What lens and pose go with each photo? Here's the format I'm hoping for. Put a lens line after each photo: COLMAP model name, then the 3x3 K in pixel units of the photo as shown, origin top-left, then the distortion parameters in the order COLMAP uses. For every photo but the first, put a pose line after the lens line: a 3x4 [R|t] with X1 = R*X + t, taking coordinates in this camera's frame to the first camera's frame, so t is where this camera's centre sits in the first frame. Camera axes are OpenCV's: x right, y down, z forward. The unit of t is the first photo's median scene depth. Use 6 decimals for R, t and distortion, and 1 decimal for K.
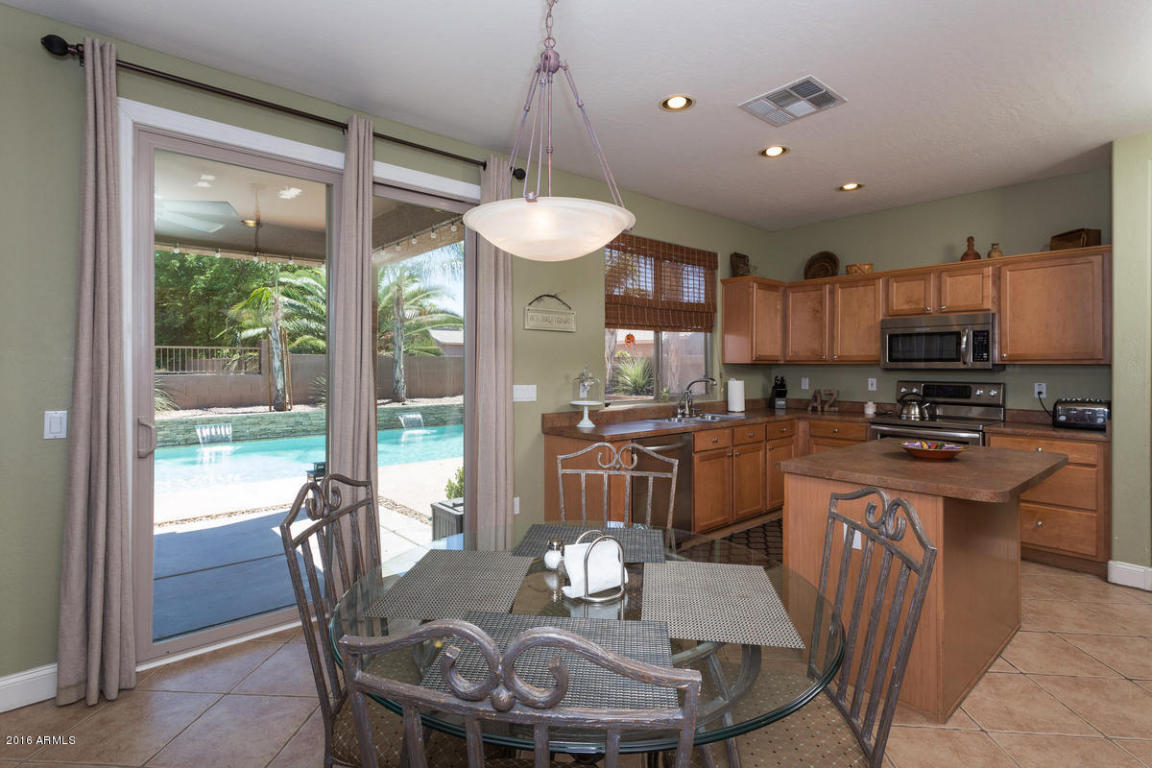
lens RADIAL K [[567.4, 0, 565.3], [0, 567.4, 363.4], [0, 0, 1]] dist [-0.000931, -0.000027]
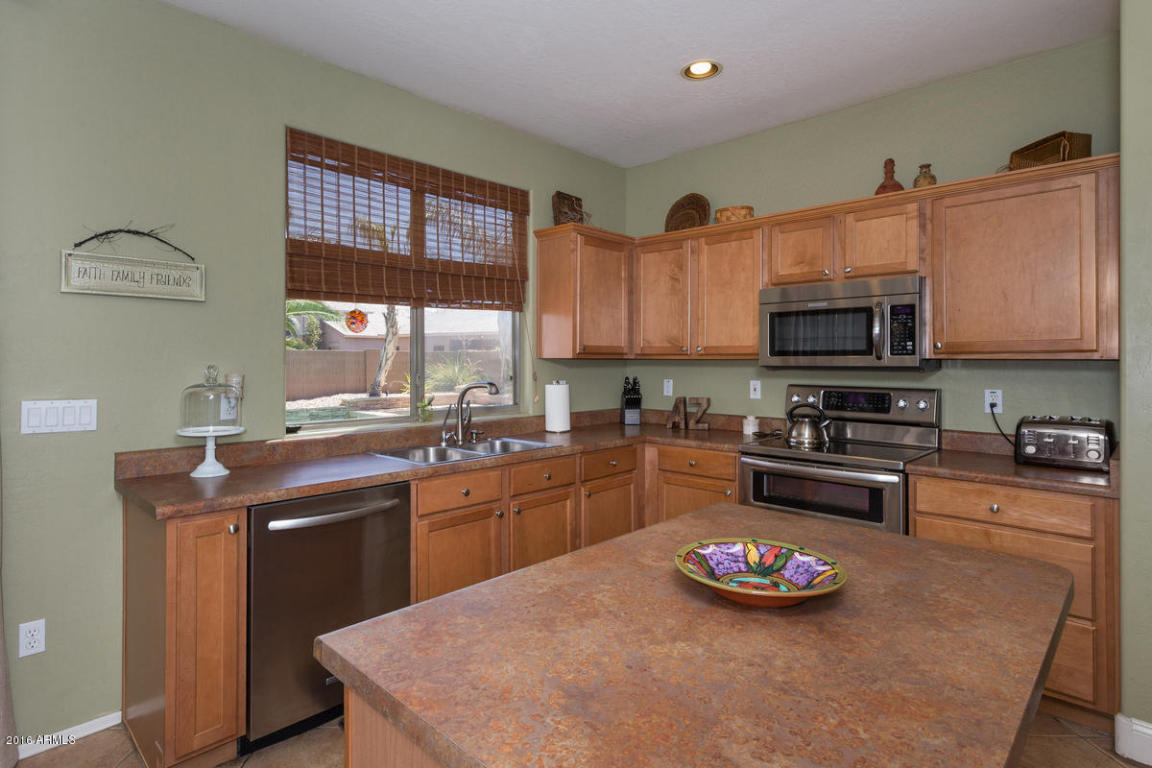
lens RADIAL K [[602.7, 0, 556.6], [0, 602.7, 356.9], [0, 0, 1]] dist [0.000099, 0.002747]
pose [[0.996714, -0.000329, 0.081001, 0.268110], [0.000540, 0.999997, -0.002587, 0.000191], [-0.081000, 0.002623, 0.996711, 0.332956]]
